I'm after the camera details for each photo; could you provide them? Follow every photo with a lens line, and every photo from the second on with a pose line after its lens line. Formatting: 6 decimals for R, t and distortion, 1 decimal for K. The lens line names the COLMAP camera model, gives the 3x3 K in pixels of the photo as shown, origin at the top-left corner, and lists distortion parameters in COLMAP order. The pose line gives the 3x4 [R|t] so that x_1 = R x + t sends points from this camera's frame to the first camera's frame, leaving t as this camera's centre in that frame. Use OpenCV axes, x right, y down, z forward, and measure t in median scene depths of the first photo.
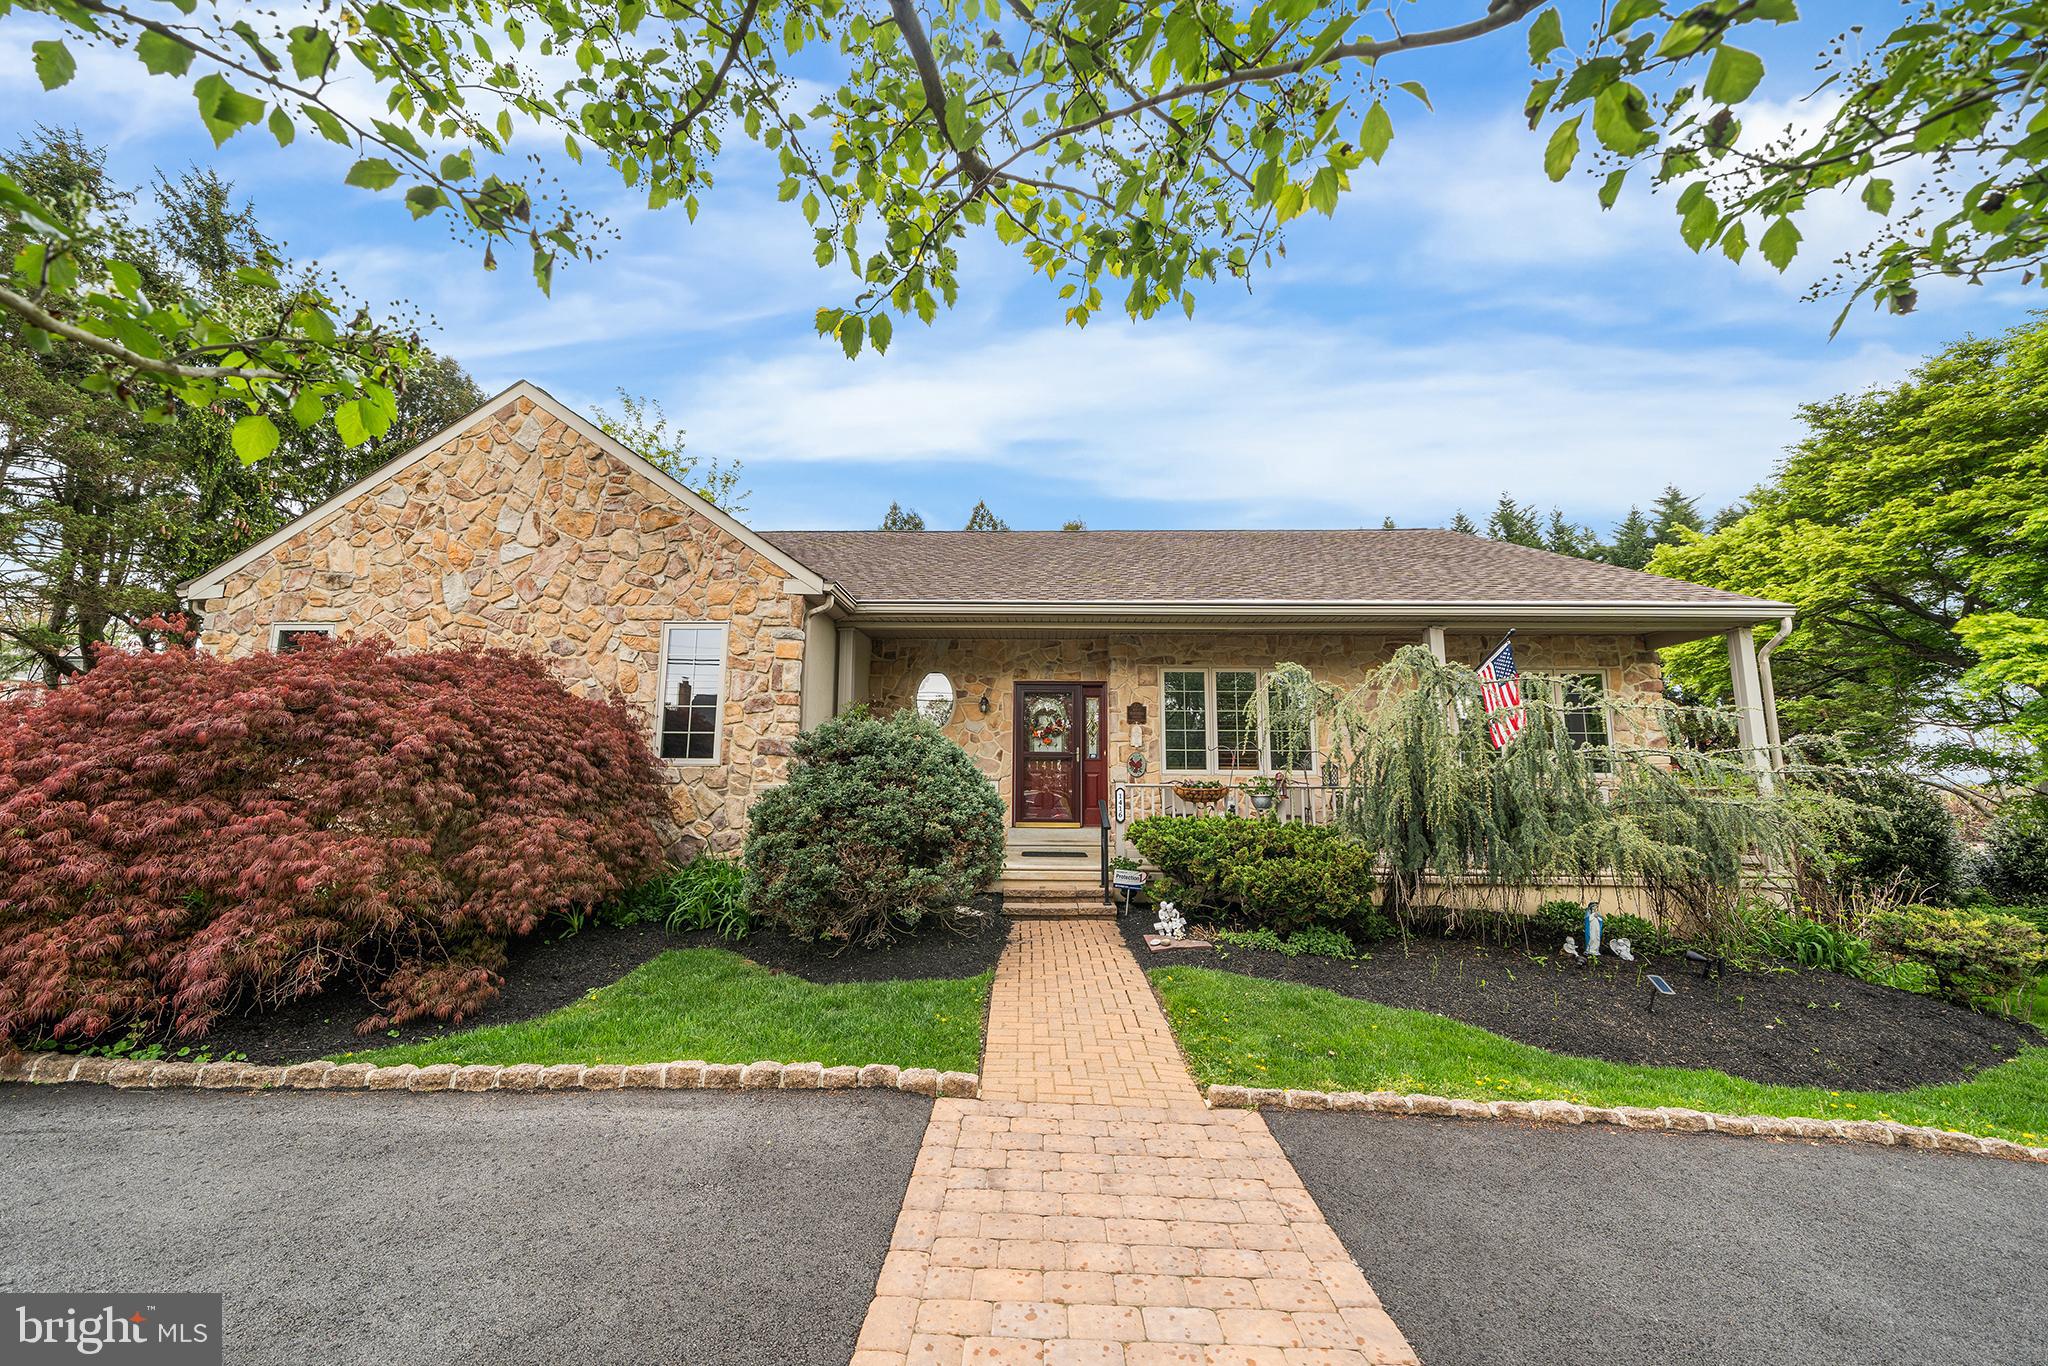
lens RADIAL K [[720.5, 0, 1038.3], [0, 720.5, 672.8], [0, 0, 1]] dist [-0.000500, -0.000079]
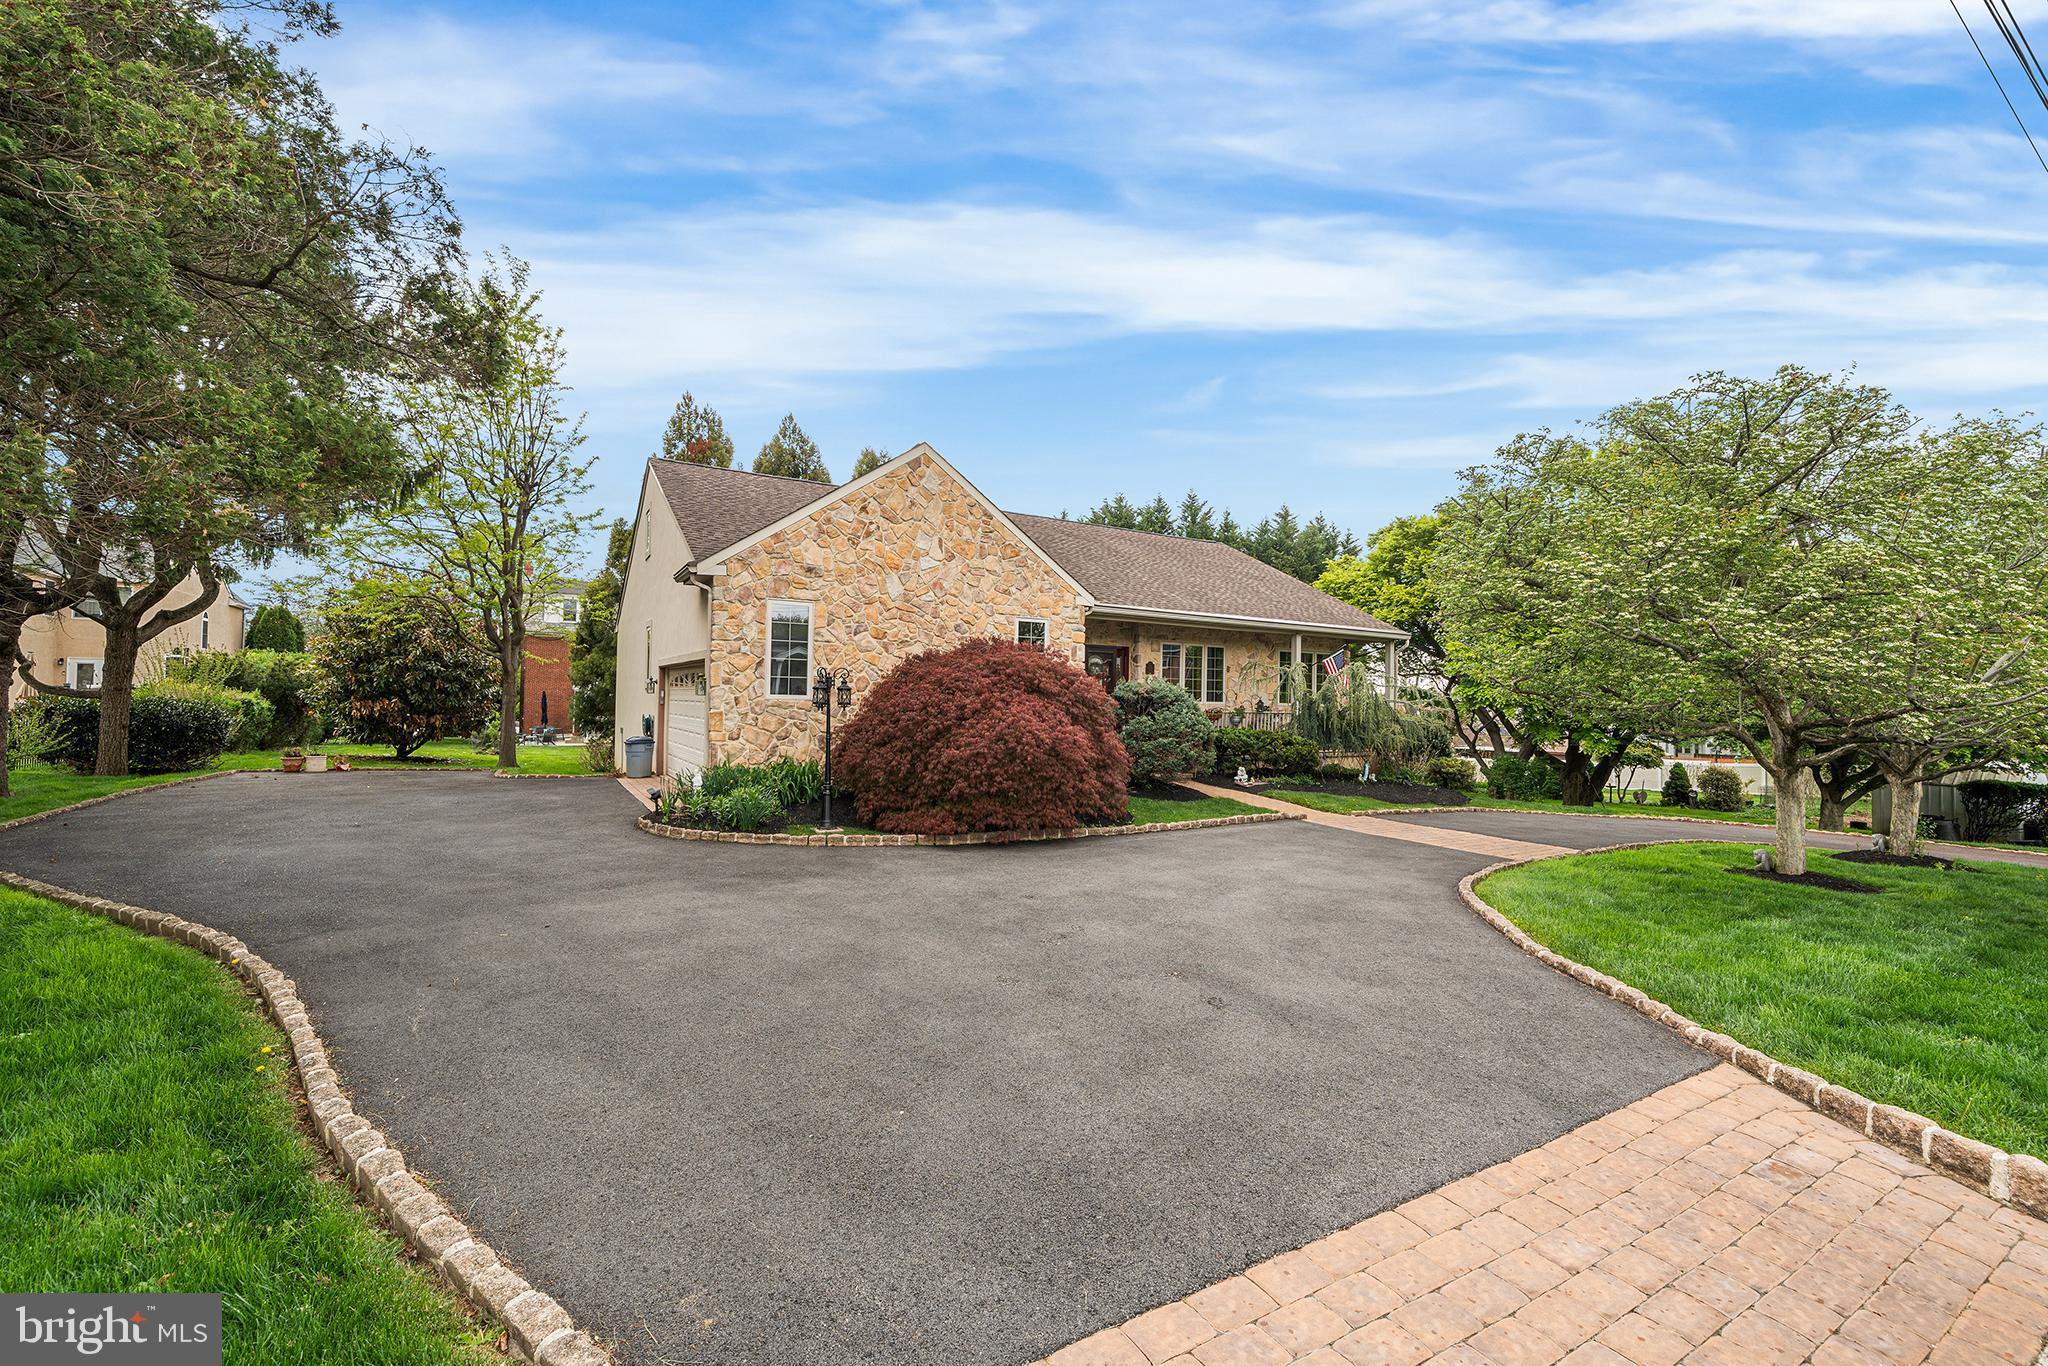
lens RADIAL K [[827.5, 0, 1021.4], [0, 827.5, 678.6], [0, 0, 1]] dist [-0.000377, 0.000008]
pose [[0.845211, 0.021138, 0.534014, -1.483857], [-0.095884, 0.989002, 0.112613, -0.140809], [-0.525760, -0.146385, 0.837943, -0.608231]]
